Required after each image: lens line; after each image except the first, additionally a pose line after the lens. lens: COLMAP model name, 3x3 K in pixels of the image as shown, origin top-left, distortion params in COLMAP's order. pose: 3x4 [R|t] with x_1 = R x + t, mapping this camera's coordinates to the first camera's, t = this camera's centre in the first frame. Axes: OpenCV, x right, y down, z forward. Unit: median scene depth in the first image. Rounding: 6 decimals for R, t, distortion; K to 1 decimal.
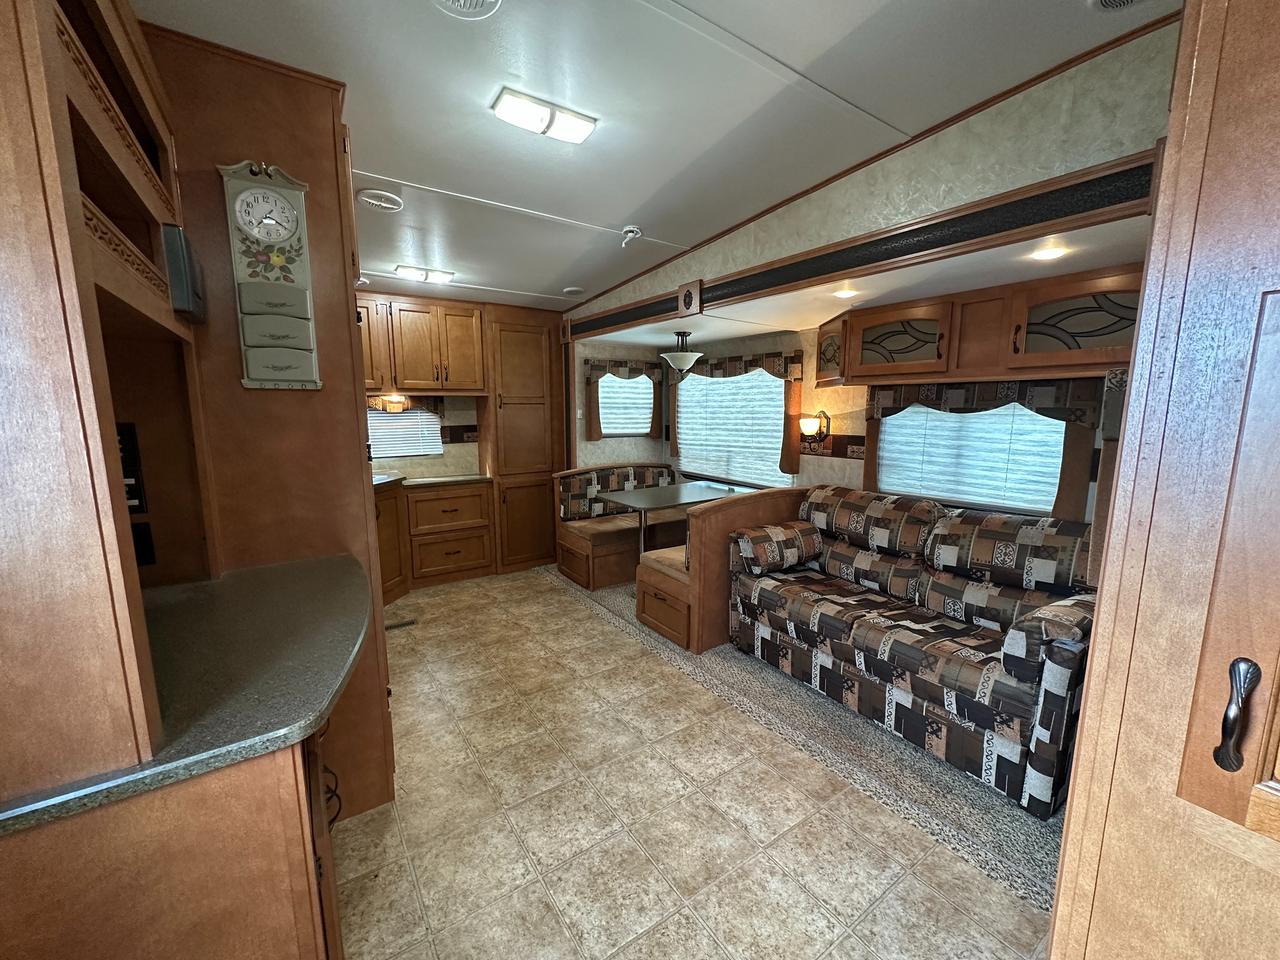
lens RADIAL K [[508.6, 0, 644.1], [0, 508.6, 484.3], [0, 0, 1]] dist [-0.003903, 0.000521]
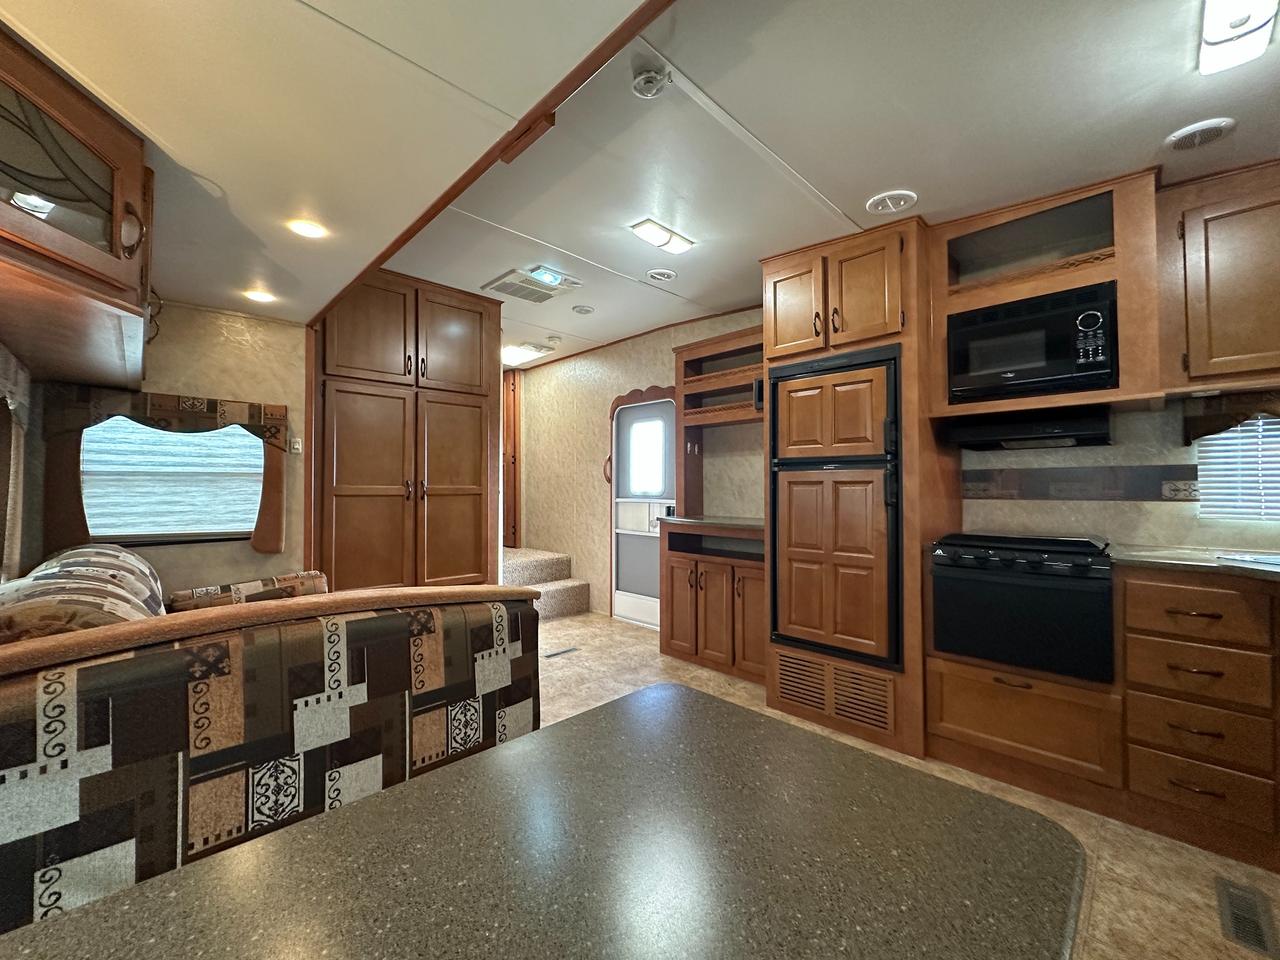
lens RADIAL K [[508.6, 0, 639.8], [0, 508.6, 478.6], [0, 0, 1]] dist [-0.003903, 0.000521]
pose [[-0.984545, -0.002524, -0.175113, 0.057606], [-0.026437, 0.990580, 0.134355, -0.101993], [0.173125, 0.136908, -0.975338, 1.138153]]
